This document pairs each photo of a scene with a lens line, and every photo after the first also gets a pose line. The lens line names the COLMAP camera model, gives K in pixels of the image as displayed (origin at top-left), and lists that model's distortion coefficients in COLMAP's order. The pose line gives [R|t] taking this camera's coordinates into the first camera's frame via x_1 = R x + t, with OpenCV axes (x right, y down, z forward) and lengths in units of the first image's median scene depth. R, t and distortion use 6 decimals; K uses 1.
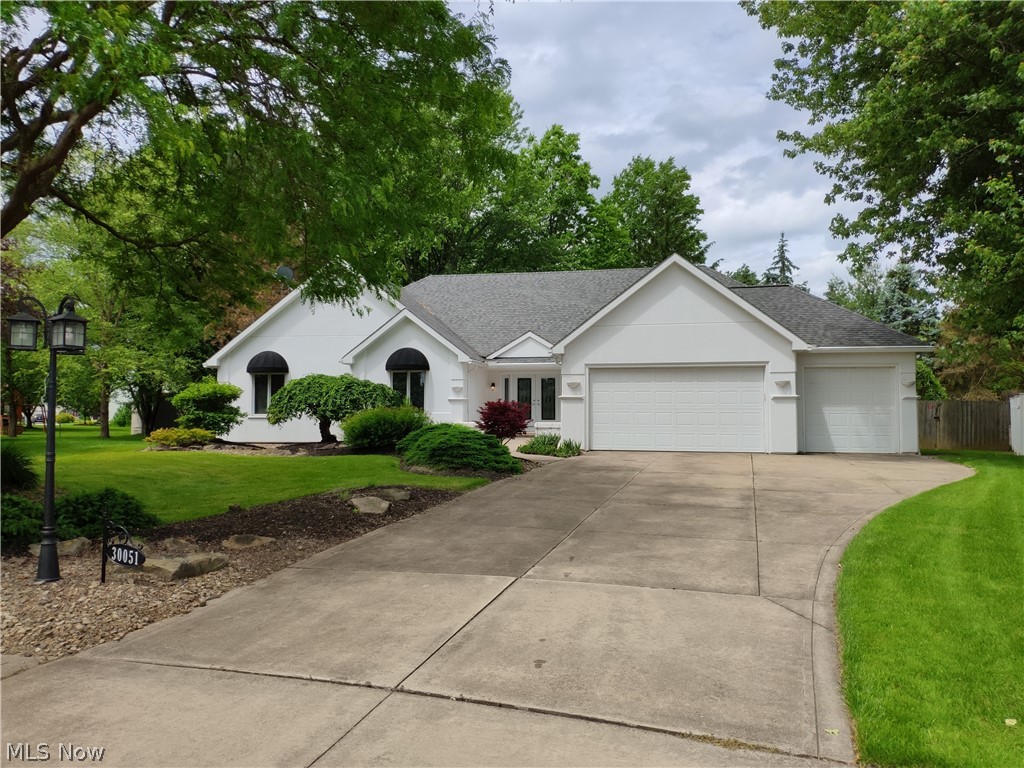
lens RADIAL K [[806.7, 0, 511.7], [0, 806.7, 384.1], [0, 0, 1]] dist [-0.004308, -0.001213]
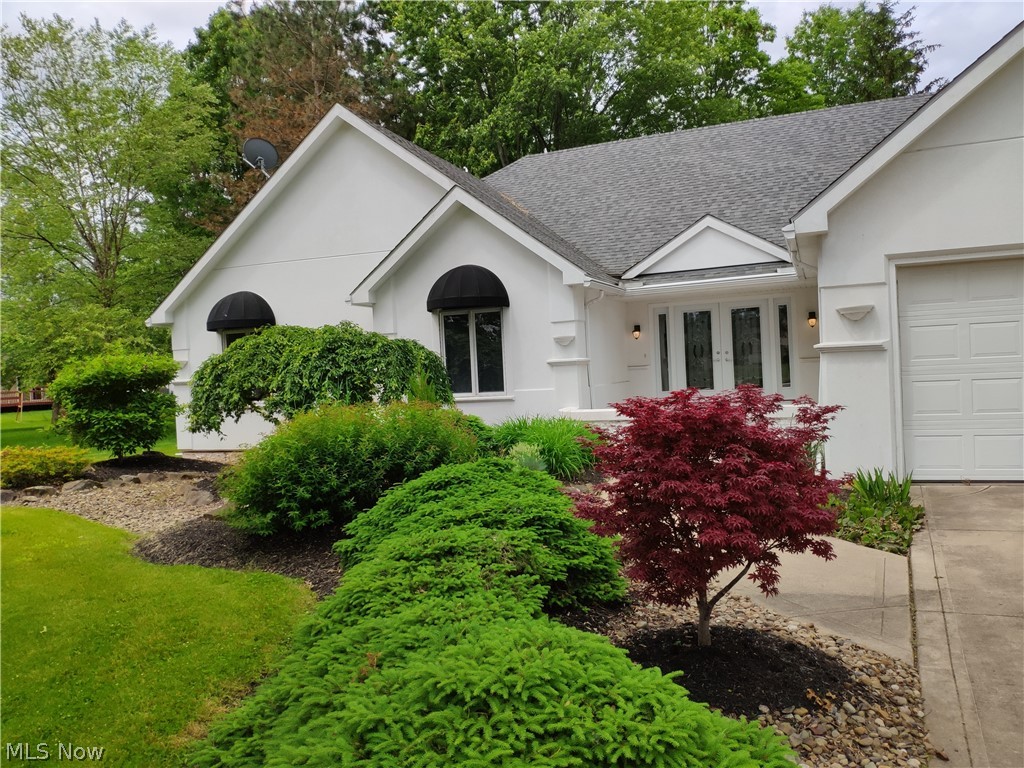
lens RADIAL K [[806.7, 0, 512.6], [0, 806.7, 390.6], [0, 0, 1]] dist [-0.004308, -0.001213]
pose [[0.983359, -0.044957, -0.176020, -0.012895], [0.057653, 0.996039, 0.067689, 0.001397], [0.172280, -0.076710, 0.982057, 0.480799]]
